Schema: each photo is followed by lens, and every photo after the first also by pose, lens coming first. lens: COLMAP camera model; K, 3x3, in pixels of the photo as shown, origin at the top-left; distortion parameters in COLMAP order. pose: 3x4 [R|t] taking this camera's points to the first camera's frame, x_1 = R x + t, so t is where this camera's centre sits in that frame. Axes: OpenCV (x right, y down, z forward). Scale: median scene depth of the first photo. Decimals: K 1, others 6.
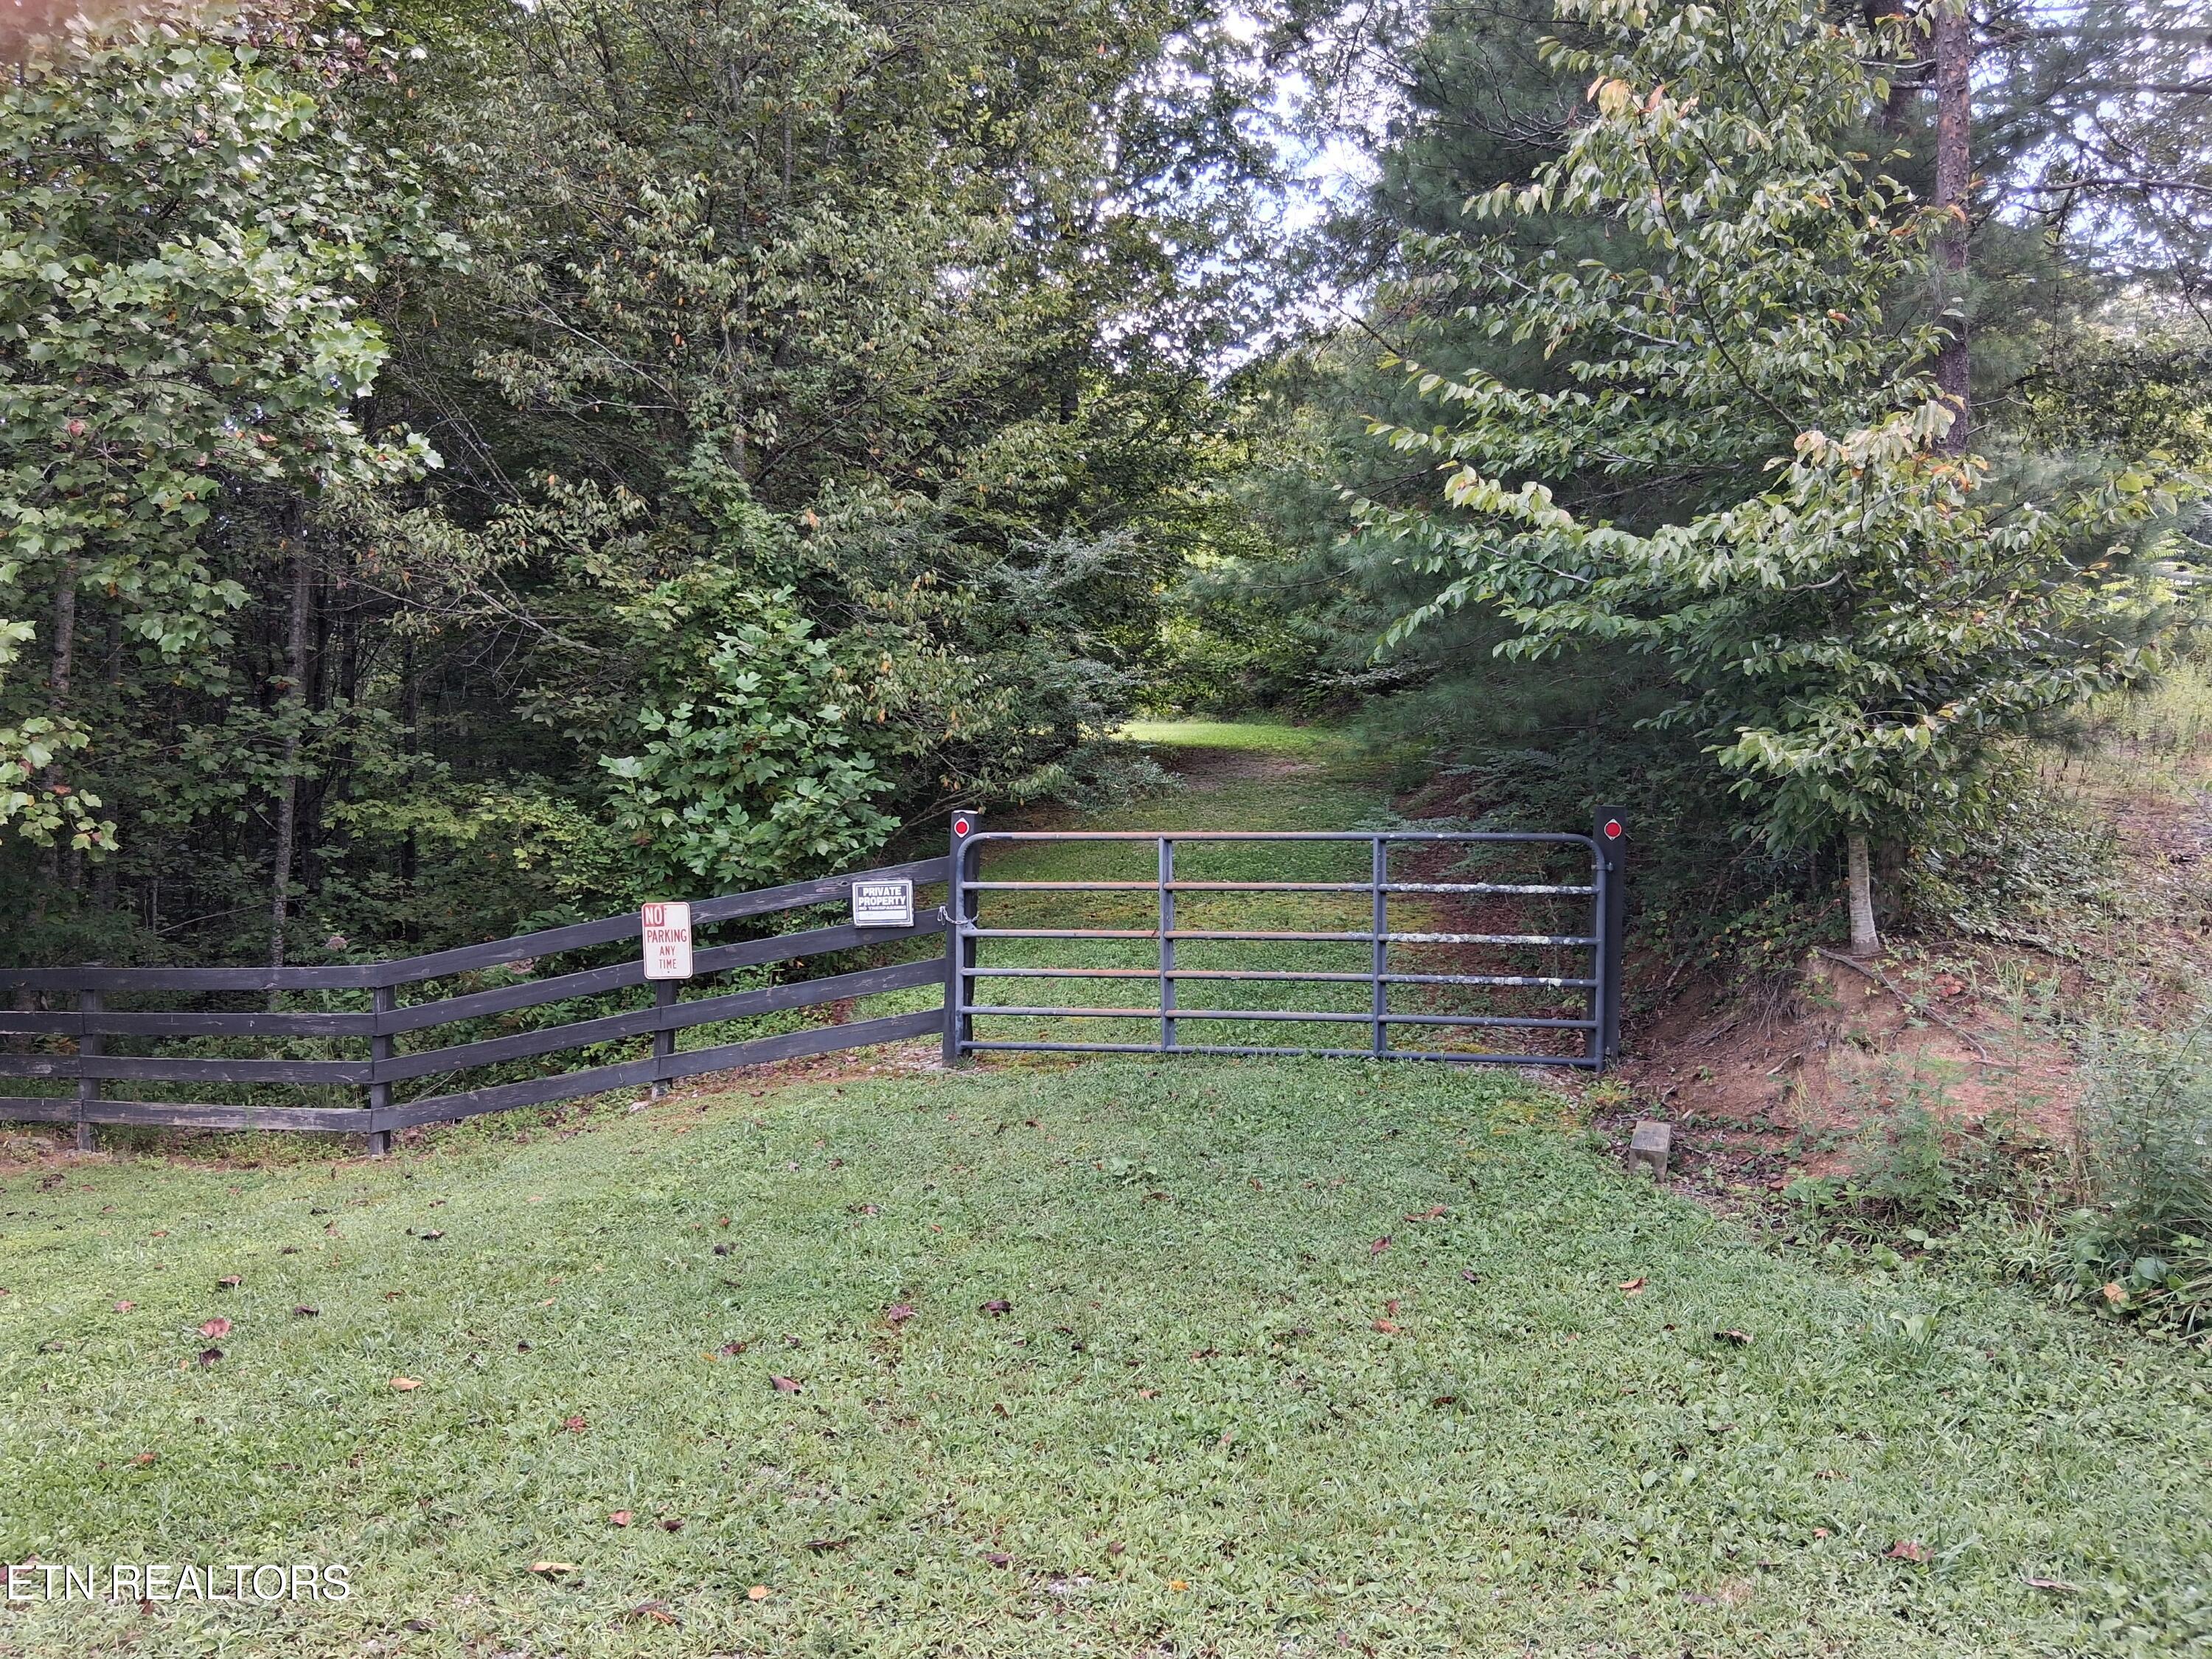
lens RADIAL K [[1647.3, 0, 1094.4], [0, 1647.3, 831.8], [0, 0, 1]] dist [0.016560, -0.004025]
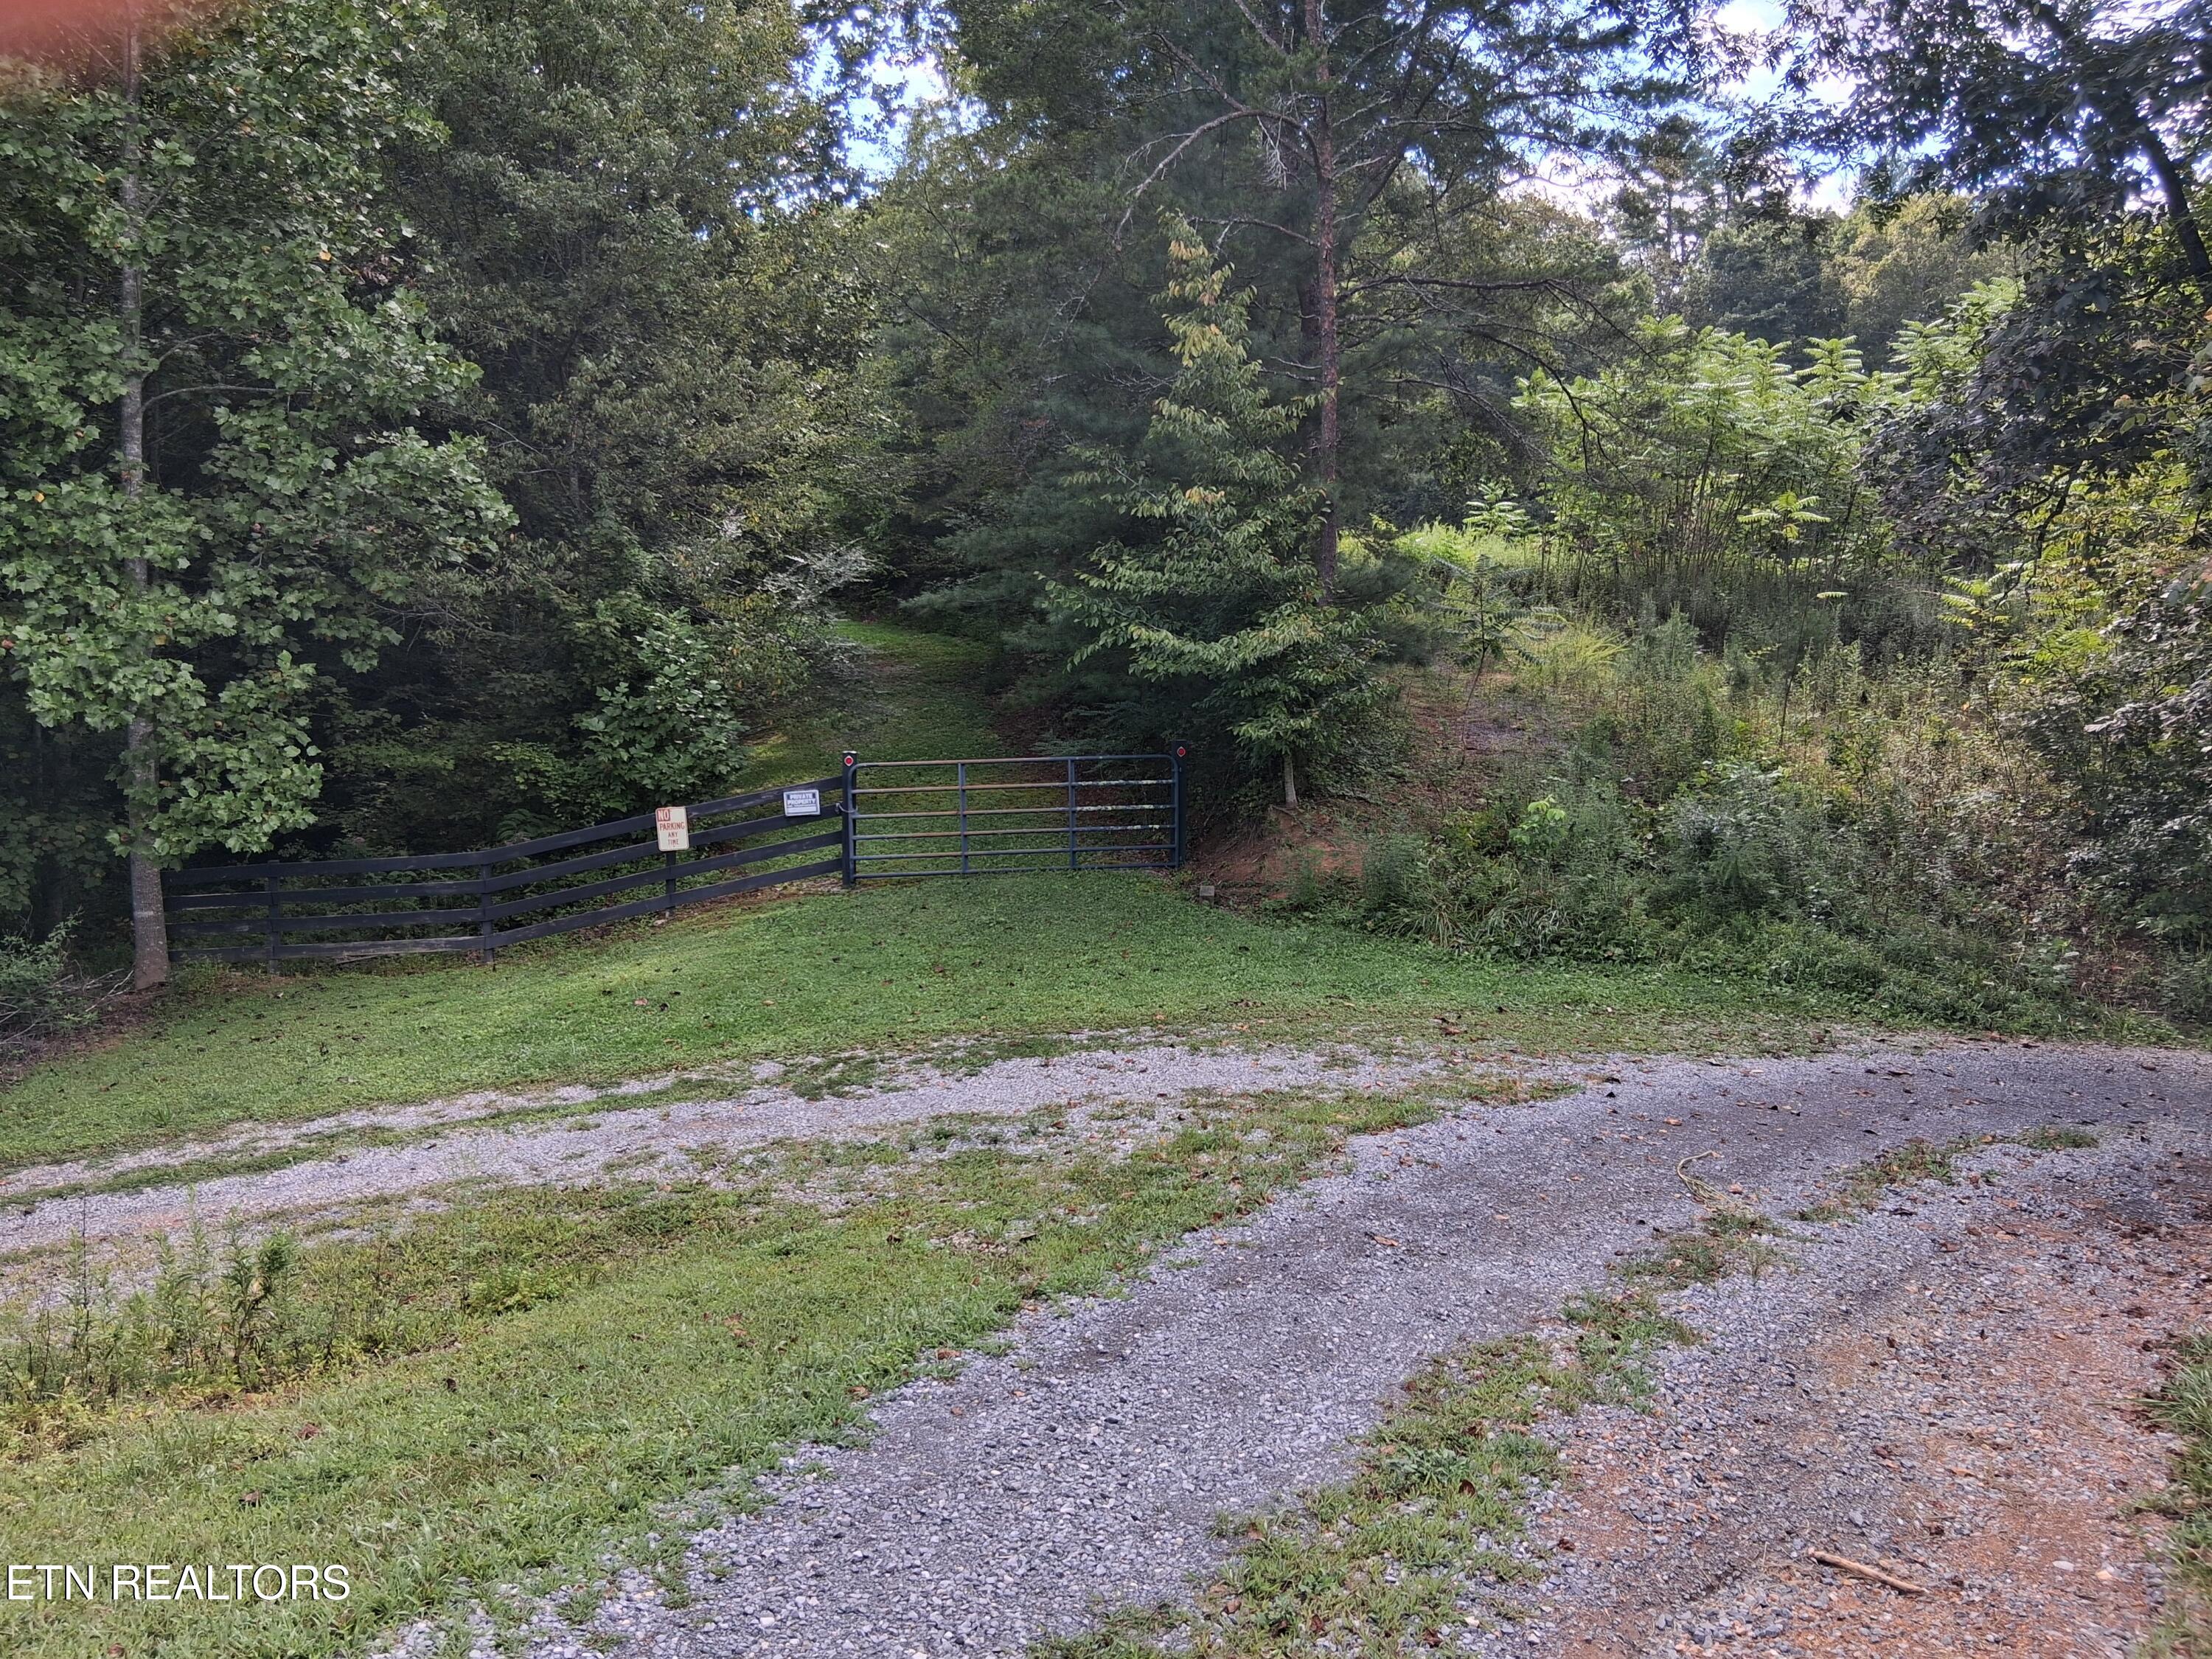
lens RADIAL K [[1647.3, 0, 1109.3], [0, 1647.3, 829.7], [0, 0, 1]] dist [0.016560, -0.004025]
pose [[0.952195, -0.049333, 0.301481, -0.365070], [0.024804, 0.996101, 0.084657, -0.074332], [-0.304482, -0.073132, 0.949706, -0.861673]]
